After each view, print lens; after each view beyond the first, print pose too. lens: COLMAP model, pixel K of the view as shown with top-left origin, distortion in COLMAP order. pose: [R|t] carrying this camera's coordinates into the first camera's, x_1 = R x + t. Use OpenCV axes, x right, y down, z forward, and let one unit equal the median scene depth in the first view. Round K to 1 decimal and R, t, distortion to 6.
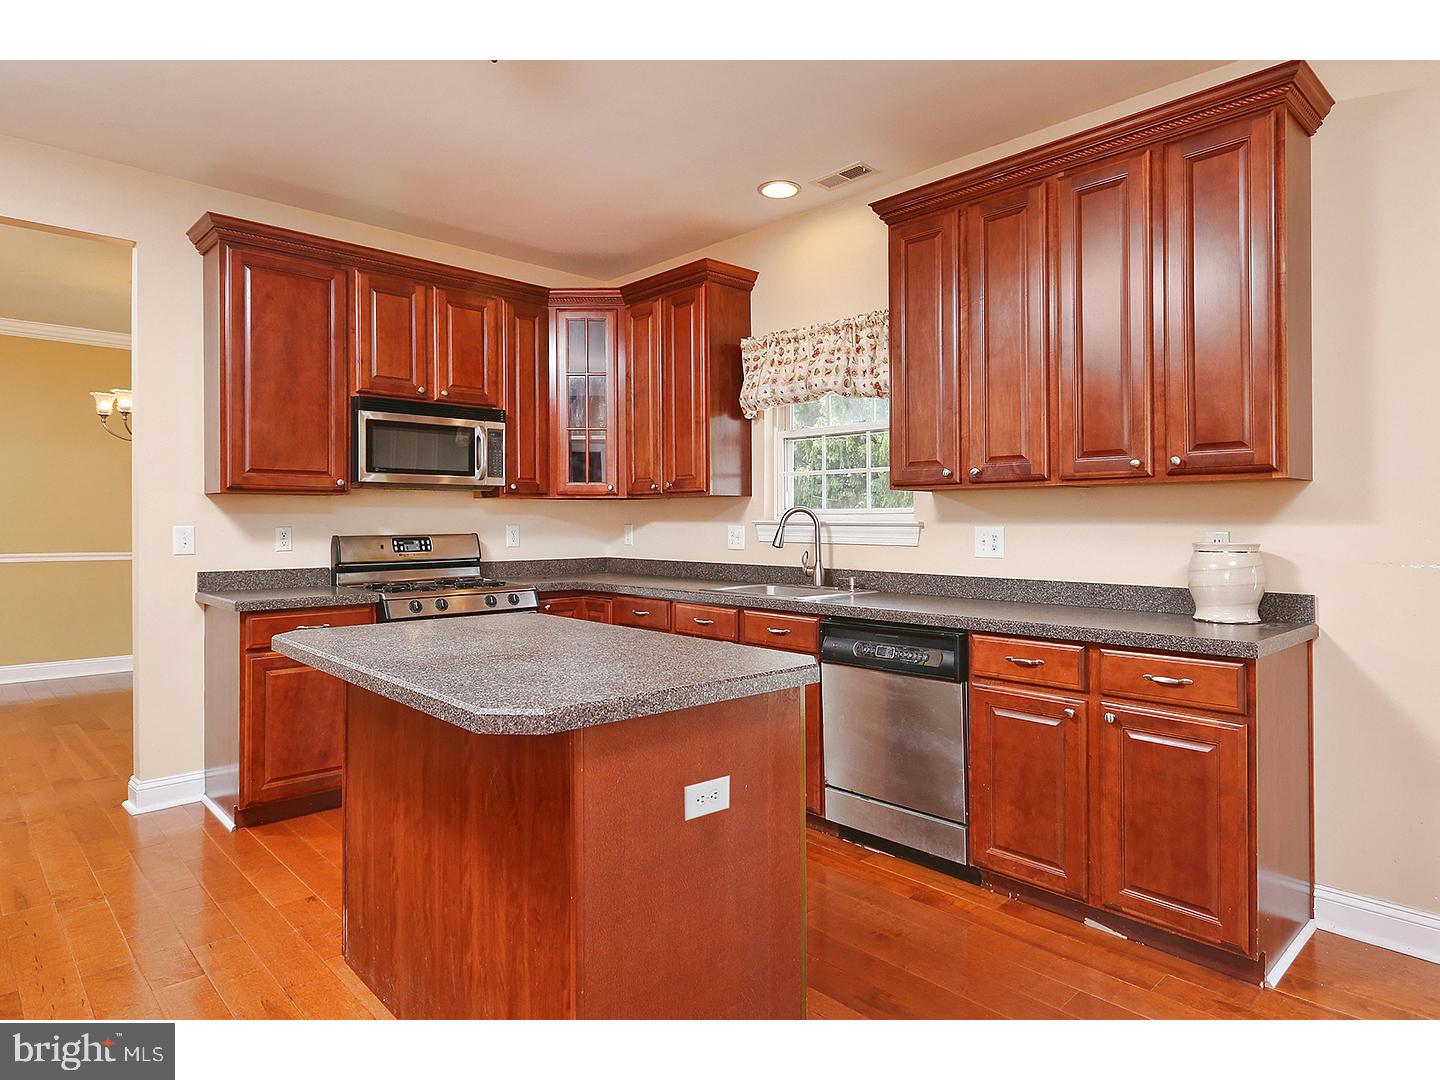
lens RADIAL K [[849.9, 0, 723.2], [0, 849.9, 520.3], [0, 0, 1]] dist [0.005735, 0.003661]
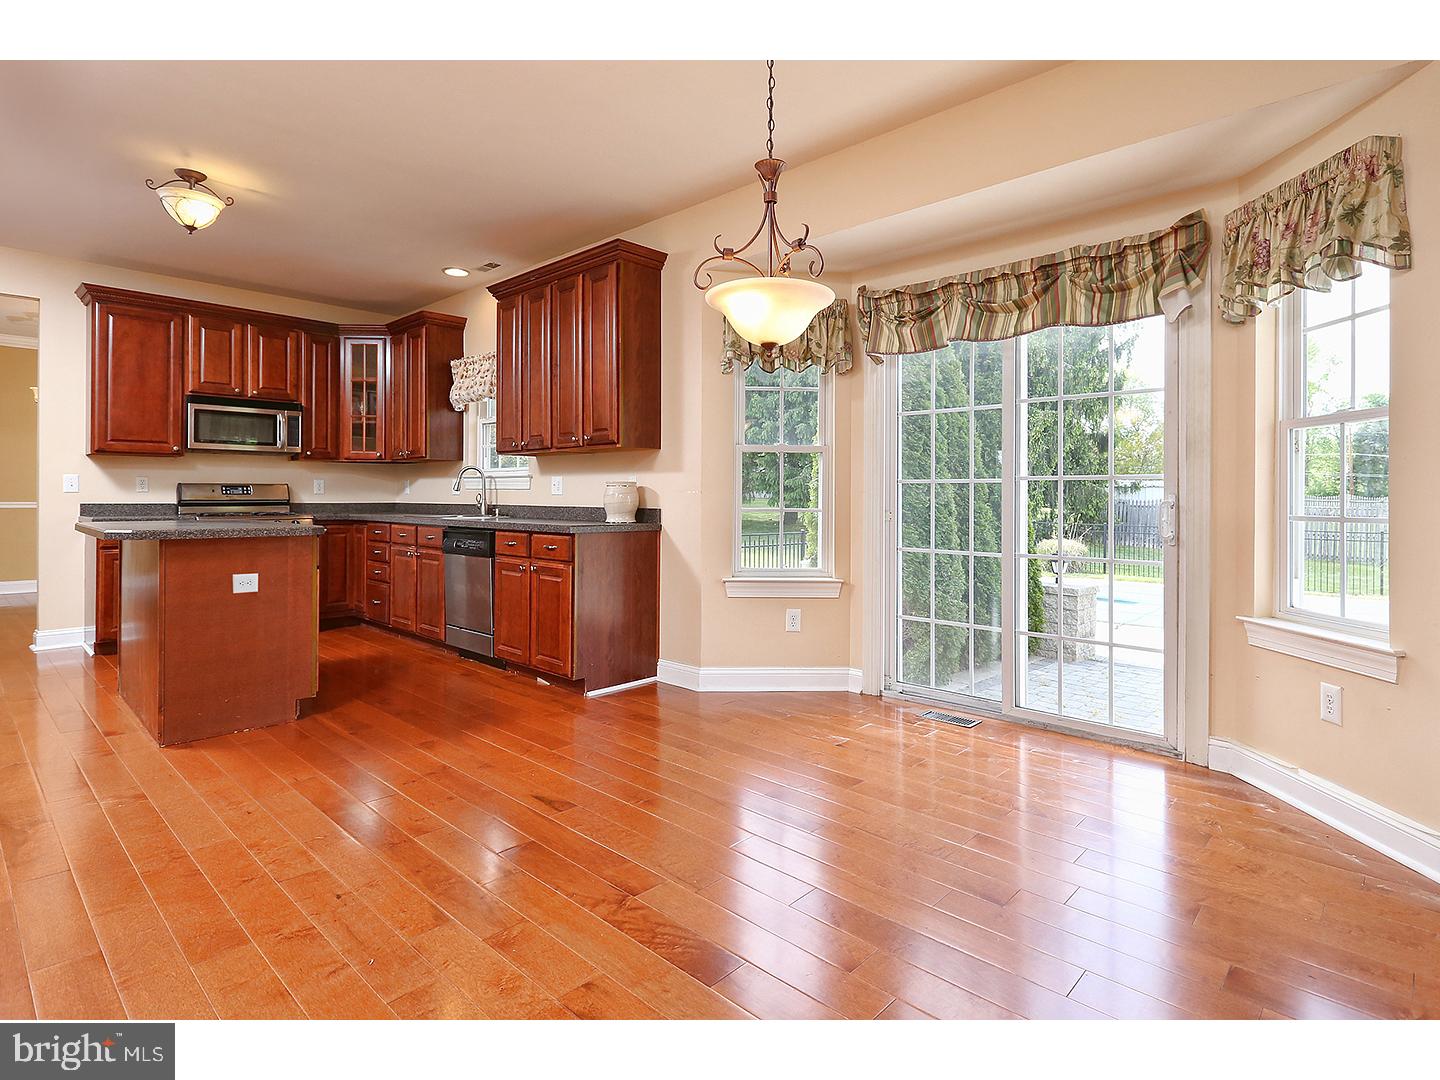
lens RADIAL K [[749.0, 0, 741.7], [0, 749.0, 497.3], [0, 0, 1]] dist [-0.007017, -0.001035]
pose [[0.997431, 0.004569, 0.071482, 0.501543], [-0.004735, 0.999986, 0.002152, 0.038369], [-0.071471, -0.002485, 0.997440, -0.463724]]
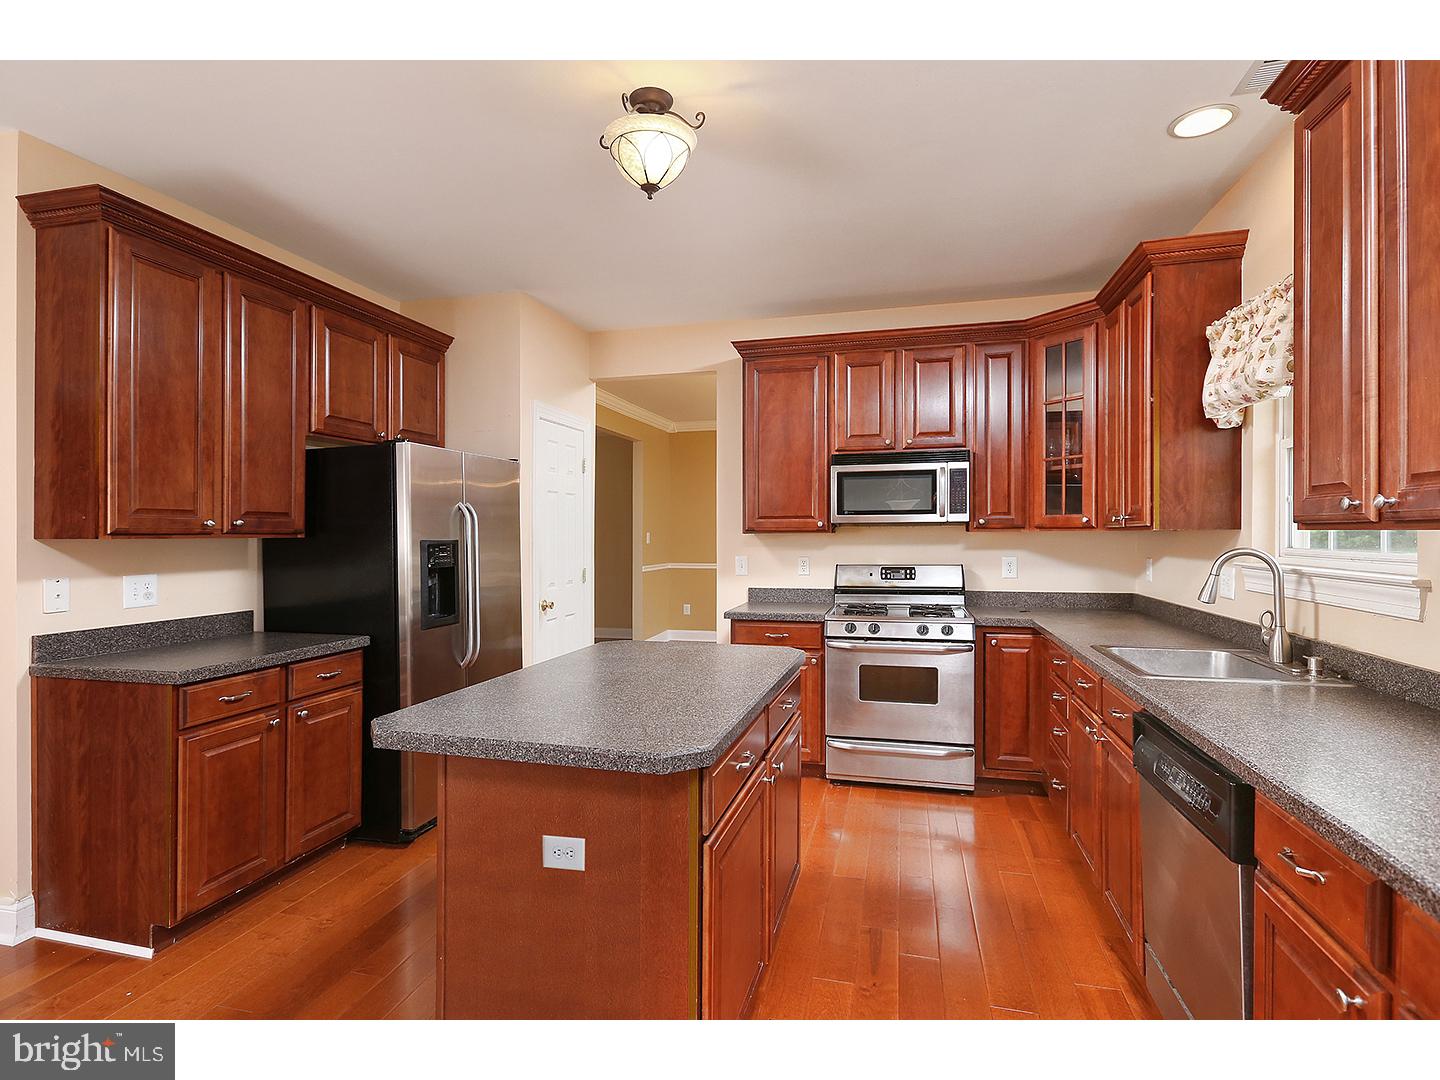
lens RADIAL K [[703.9, 0, 719.1], [0, 703.9, 536.8], [0, 0, 1]] dist [0.017808, 0.000798]
pose [[0.530834, 0.001547, -0.847474, 0.361788], [0.004356, 0.999980, 0.004553, -0.029995], [0.847464, -0.006108, 0.530817, 0.305048]]
